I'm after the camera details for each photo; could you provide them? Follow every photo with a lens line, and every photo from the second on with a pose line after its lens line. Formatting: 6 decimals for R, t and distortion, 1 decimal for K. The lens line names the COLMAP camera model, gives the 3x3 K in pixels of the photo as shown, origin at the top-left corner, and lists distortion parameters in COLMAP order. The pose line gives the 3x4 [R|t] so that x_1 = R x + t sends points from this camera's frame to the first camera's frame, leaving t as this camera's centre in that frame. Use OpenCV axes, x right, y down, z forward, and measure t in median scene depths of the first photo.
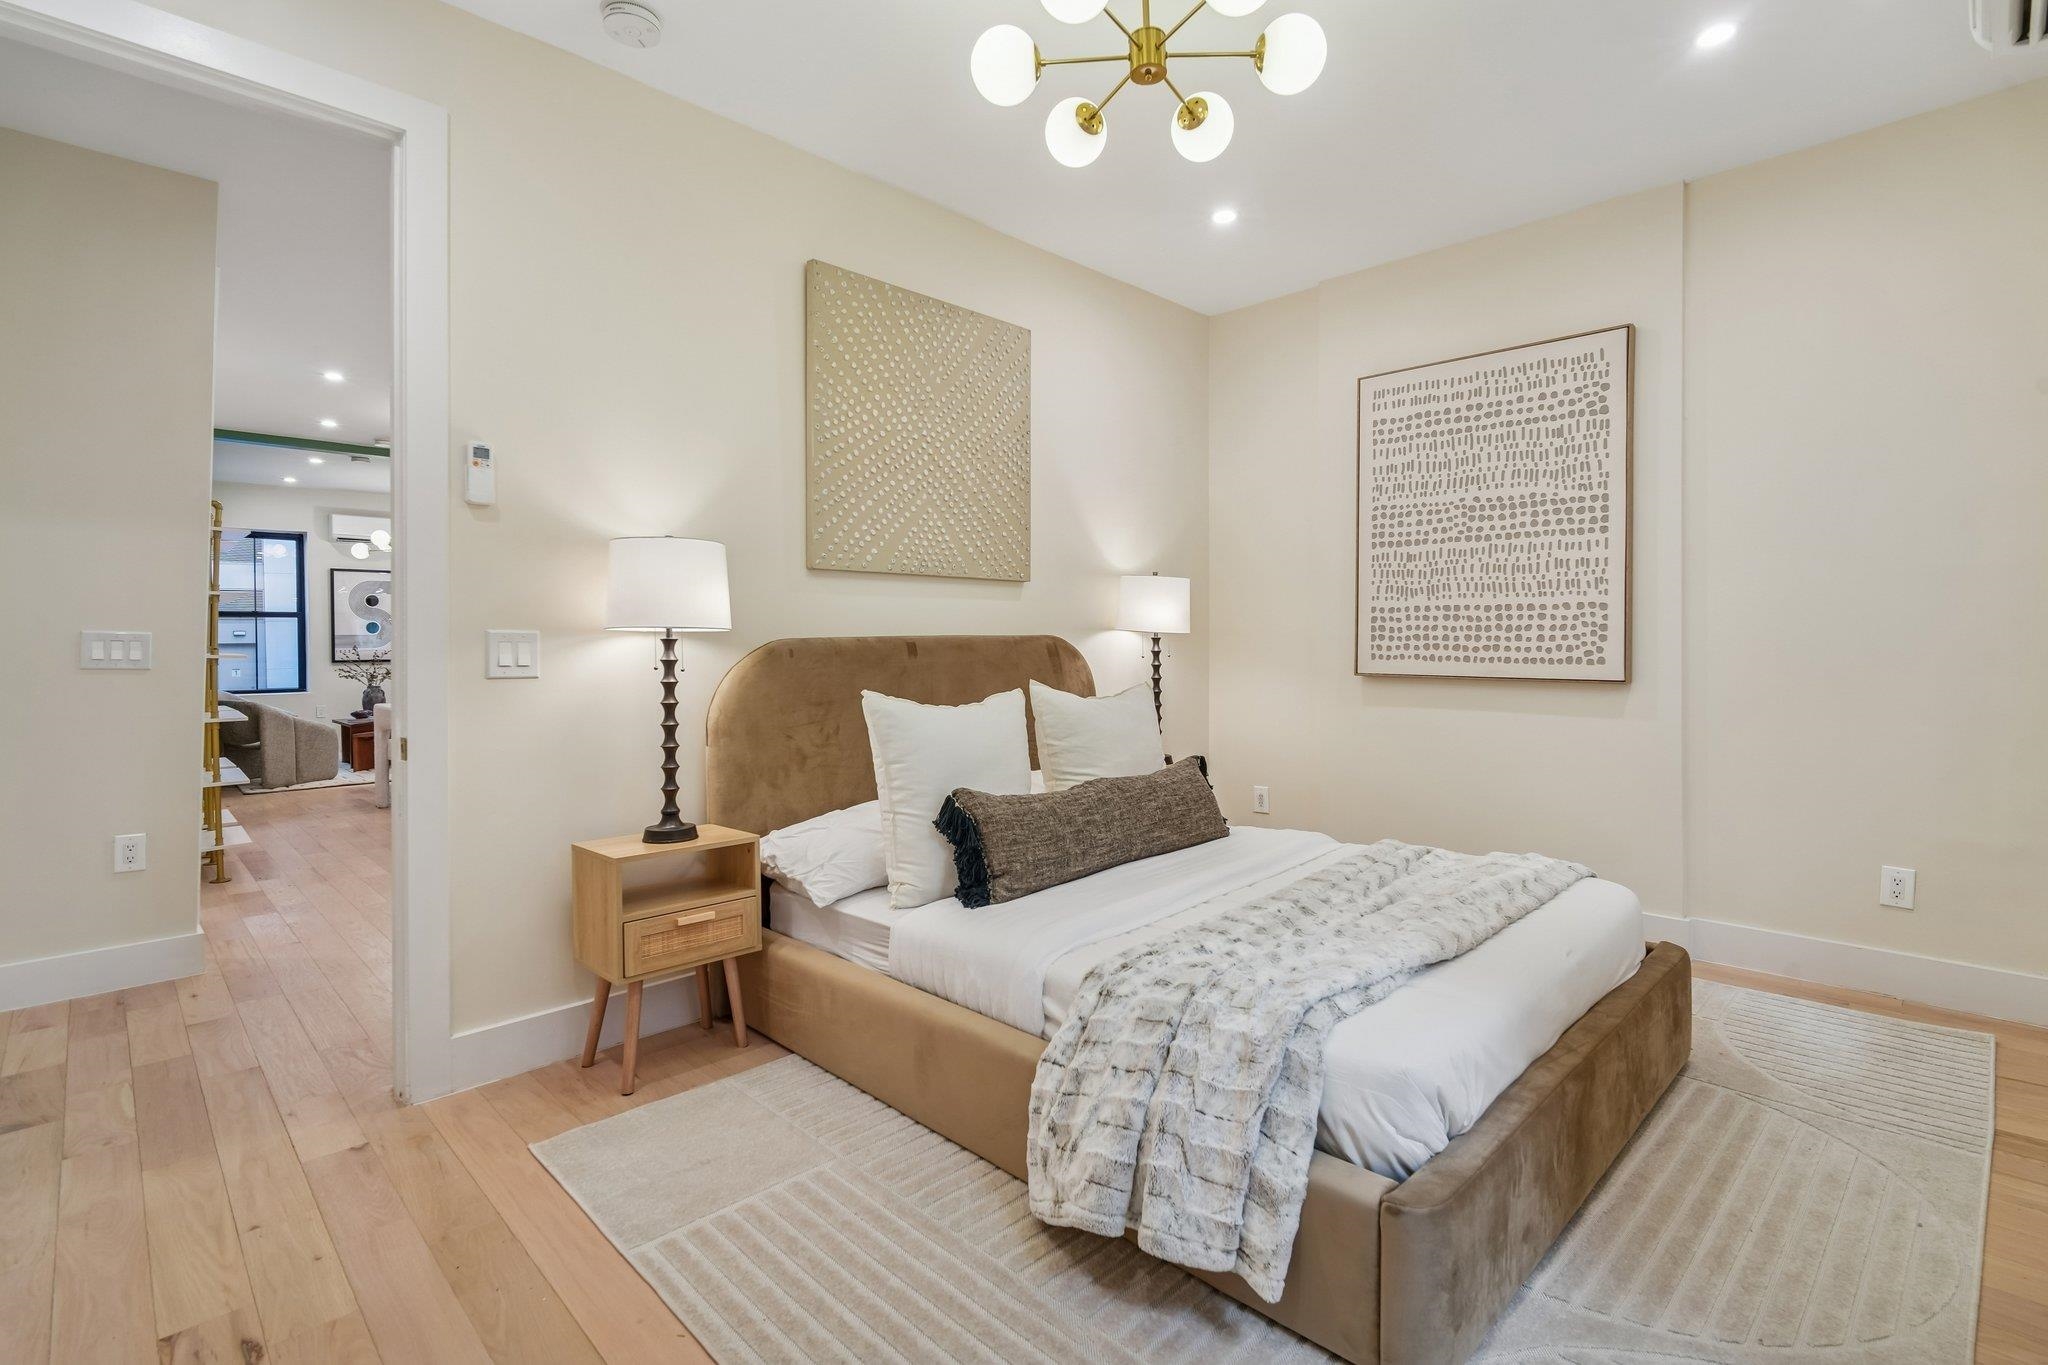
lens RADIAL K [[954.5, 0, 1024.4], [0, 954.5, 664.5], [0, 0, 1]] dist [0.000026, -0.004389]
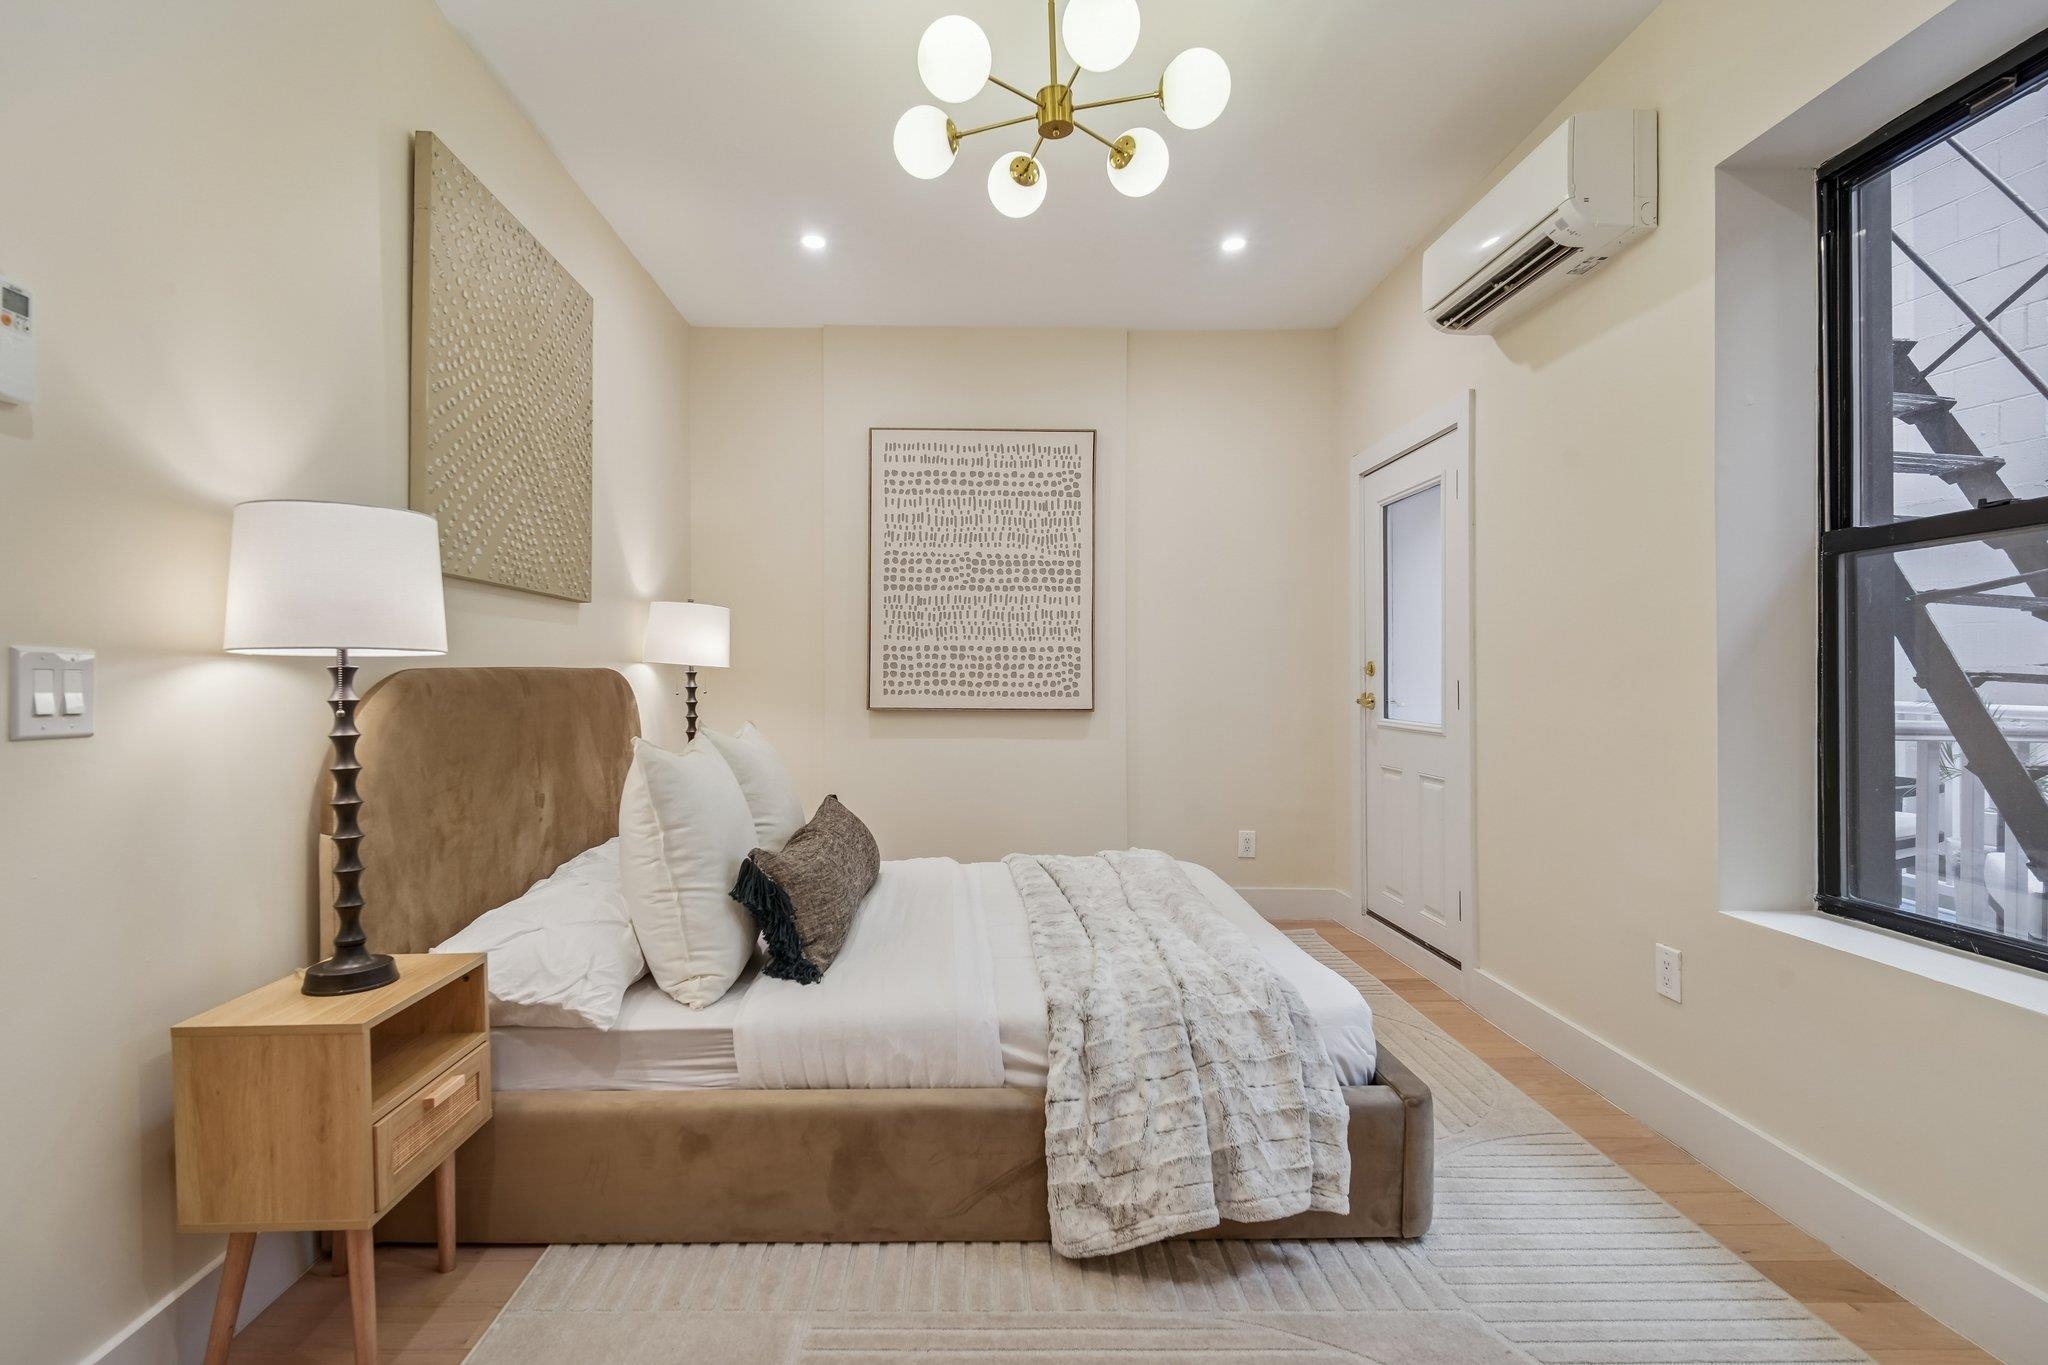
lens RADIAL K [[969.5, 0, 1024.5], [0, 969.5, 689.3], [0, 0, 1]] dist [-0.000386, -0.006533]
pose [[0.700376, -0.004250, 0.713761, -0.332717], [0.014010, 0.999871, -0.007794, -0.000592], [-0.713637, 0.015459, 0.700346, 0.149821]]
